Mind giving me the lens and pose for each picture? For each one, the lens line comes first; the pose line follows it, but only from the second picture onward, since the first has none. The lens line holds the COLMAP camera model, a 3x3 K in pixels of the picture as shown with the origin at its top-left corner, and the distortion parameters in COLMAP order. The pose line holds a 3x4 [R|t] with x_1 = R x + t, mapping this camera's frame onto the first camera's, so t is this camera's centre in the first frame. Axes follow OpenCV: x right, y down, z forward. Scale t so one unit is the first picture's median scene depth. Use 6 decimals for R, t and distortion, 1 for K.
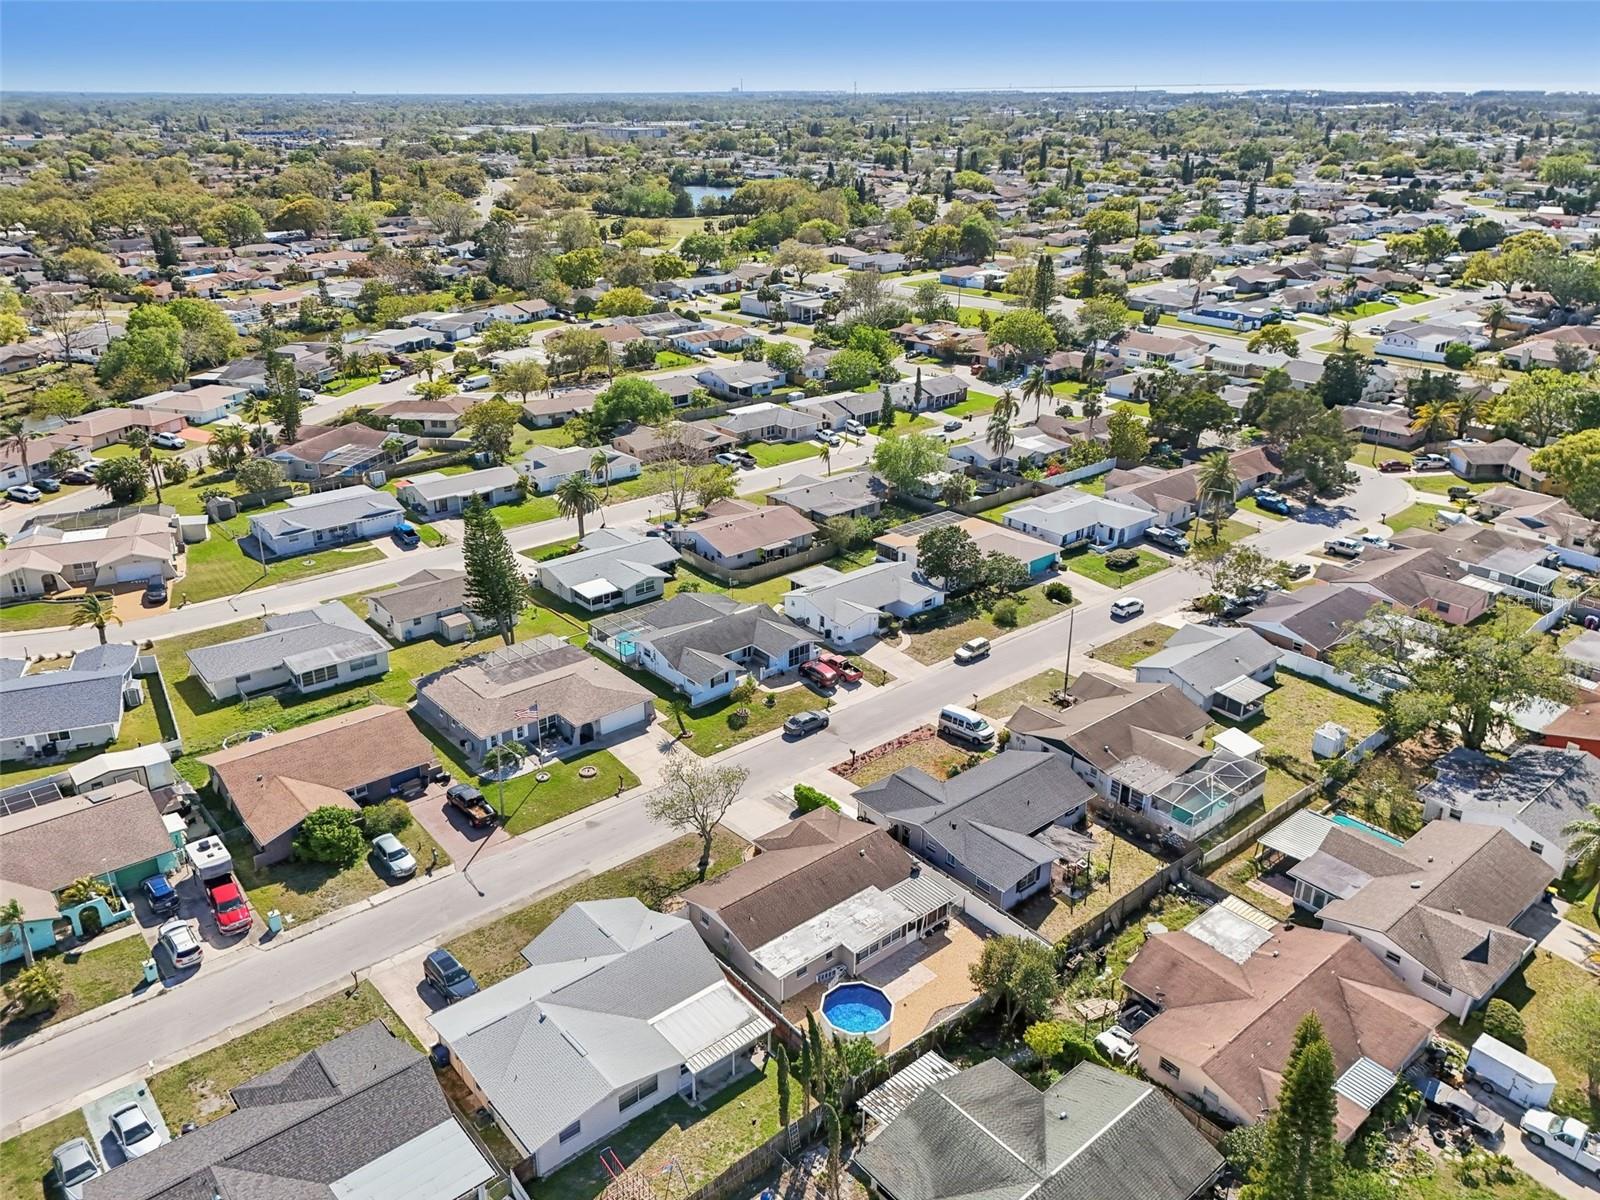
lens RADIAL K [[1203.1, 0, 800.2], [0, 1203.1, 600.8], [0, 0, 1]] dist [0.067743, -0.051873]
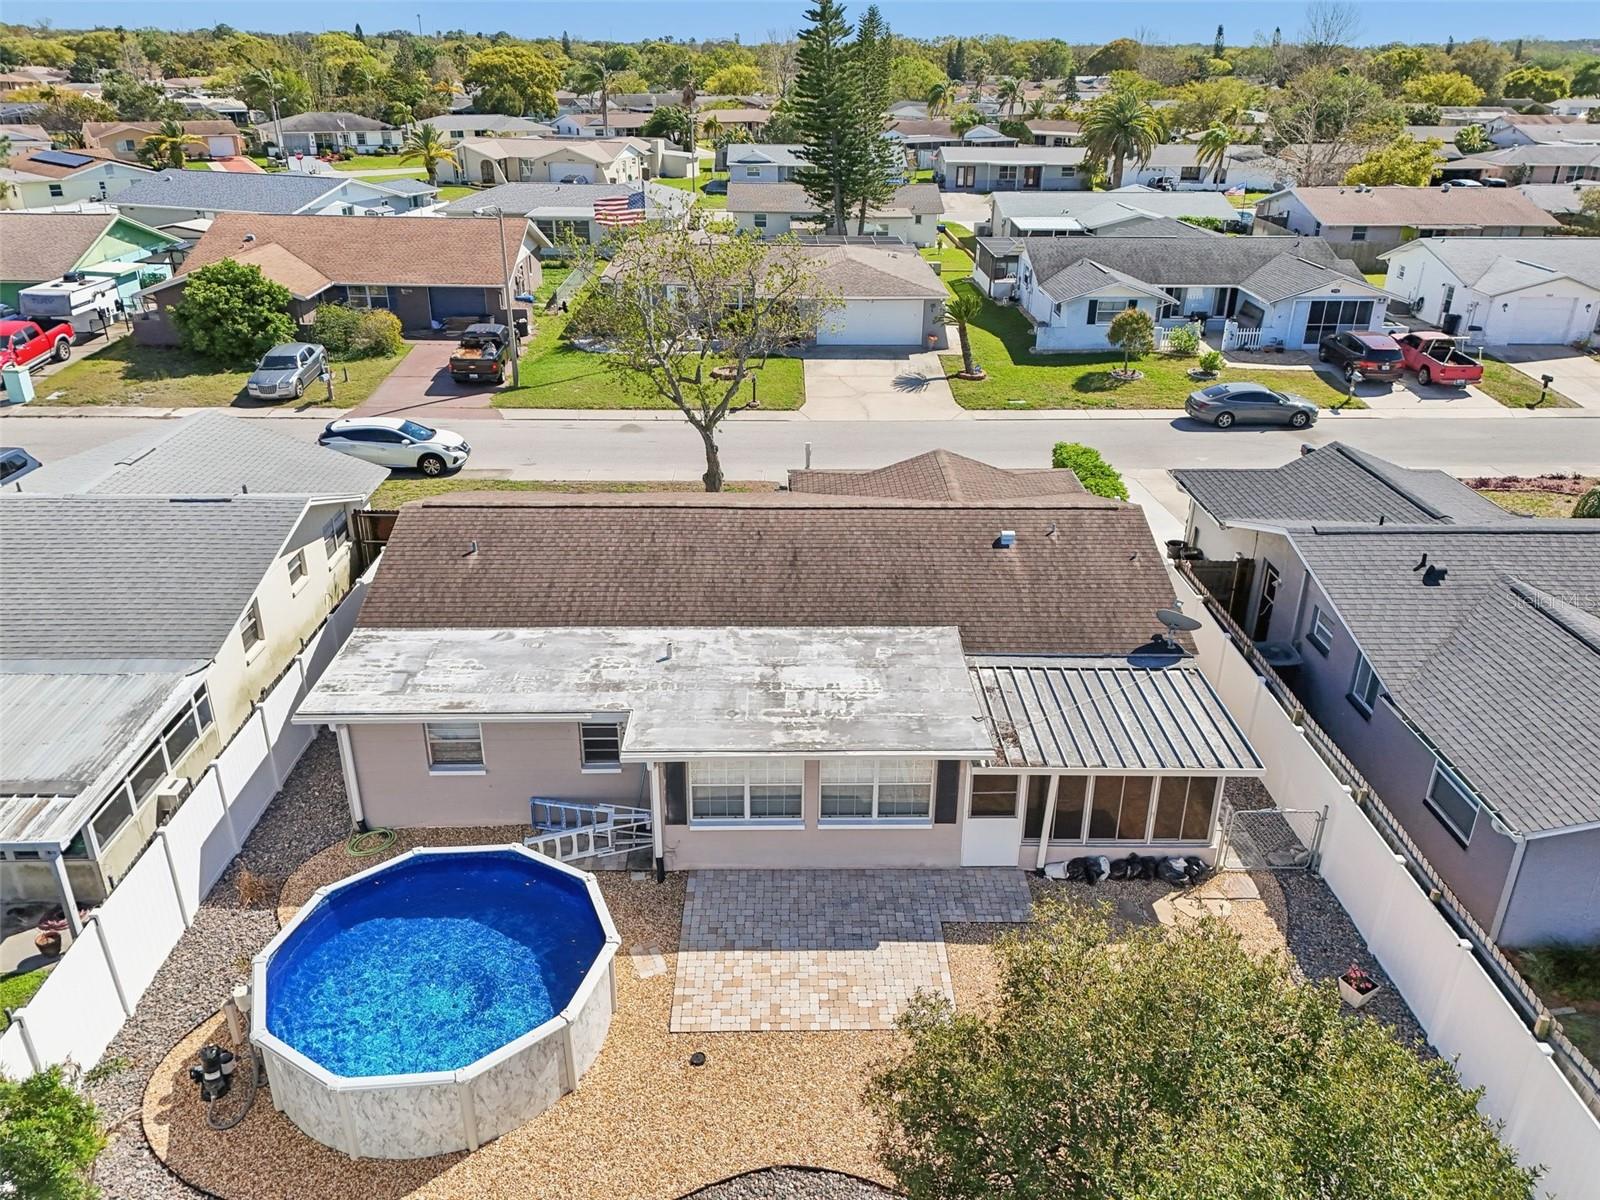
lens RADIAL K [[1203.1, 0, 800.7], [0, 1203.1, 602.0], [0, 0, 1]] dist [0.067743, -0.051873]
pose [[0.780126, 0.251297, -0.572934, 0.169948], [-0.238536, 0.966081, 0.098938, 0.196237], [0.578364, 0.059481, 0.813608, 0.707382]]
